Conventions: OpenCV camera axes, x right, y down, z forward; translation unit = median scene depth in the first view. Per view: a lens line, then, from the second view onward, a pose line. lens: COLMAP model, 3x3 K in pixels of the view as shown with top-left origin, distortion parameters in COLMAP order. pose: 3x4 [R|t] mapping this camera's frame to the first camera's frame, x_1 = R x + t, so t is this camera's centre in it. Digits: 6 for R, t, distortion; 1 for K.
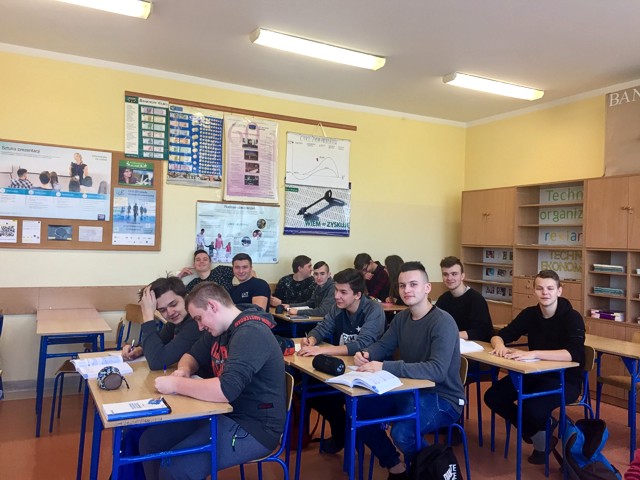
lens RADIAL K [[543.1, 0, 317.1], [0, 543.1, 241.3], [0, 0, 1]] dist [0.078190, -0.087907]
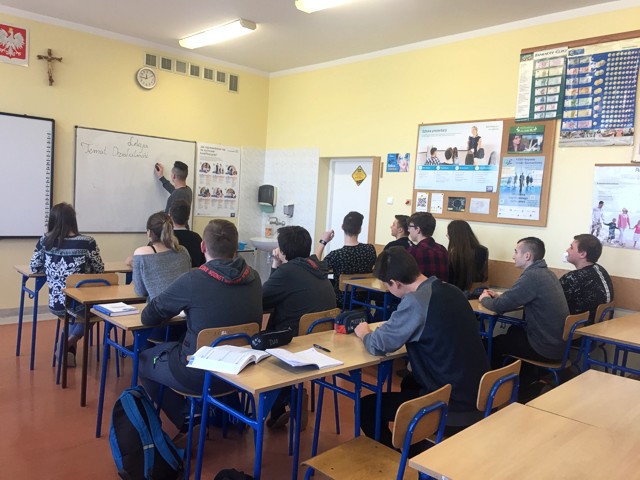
lens RADIAL K [[543.1, 0, 321.9], [0, 543.1, 241.5], [0, 0, 1]] dist [0.078190, -0.087907]
pose [[0.258499, 0.064806, -0.963835, 0.466551], [-0.048068, 0.997374, 0.054169, 0.011156], [0.964815, 0.032327, 0.260936, 0.448022]]
